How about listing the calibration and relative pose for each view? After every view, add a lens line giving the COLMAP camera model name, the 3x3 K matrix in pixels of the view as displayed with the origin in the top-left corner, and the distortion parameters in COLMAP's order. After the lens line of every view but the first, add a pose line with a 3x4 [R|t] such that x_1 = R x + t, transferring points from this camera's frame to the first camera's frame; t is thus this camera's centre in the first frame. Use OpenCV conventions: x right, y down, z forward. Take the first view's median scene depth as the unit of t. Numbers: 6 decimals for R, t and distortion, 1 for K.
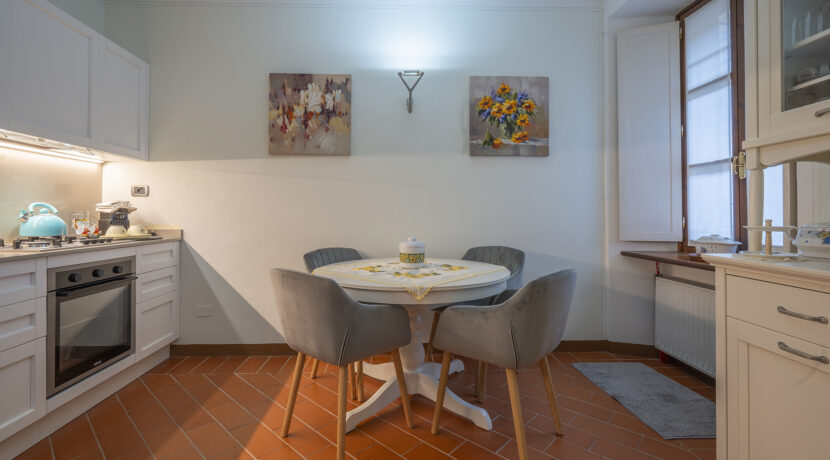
lens RADIAL K [[377.5, 0, 412.0], [0, 377.5, 212.4], [0, 0, 1]] dist [-0.003300, -0.000183]
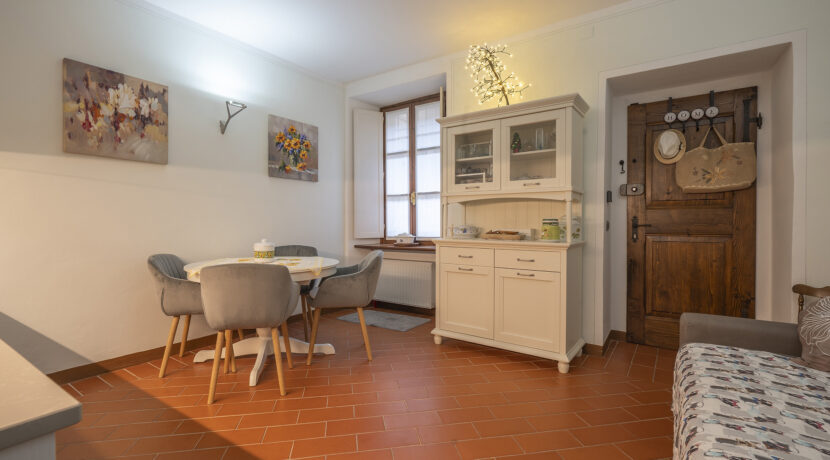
lens RADIAL K [[374.9, 0, 414.2], [0, 374.9, 226.6], [0, 0, 1]] dist [-0.000262, 0.000036]
pose [[0.590541, -0.008069, 0.806968, -0.597636], [-0.005823, 0.999881, 0.014260, -0.000216], [-0.806987, -0.013120, 0.590424, -0.155166]]
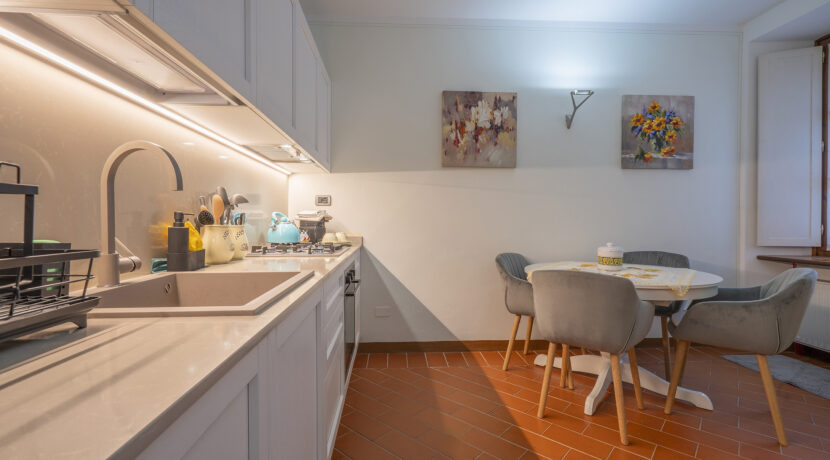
lens RADIAL K [[372.0, 0, 415.0], [0, 372.0, 230.0], [0, 0, 1]] dist [-0.000029, 0.000351]
pose [[0.999669, -0.001174, 0.025695, -0.482861], [0.000521, 0.999677, 0.025415, -0.000227], [-0.025716, -0.025393, 0.999347, -0.063996]]
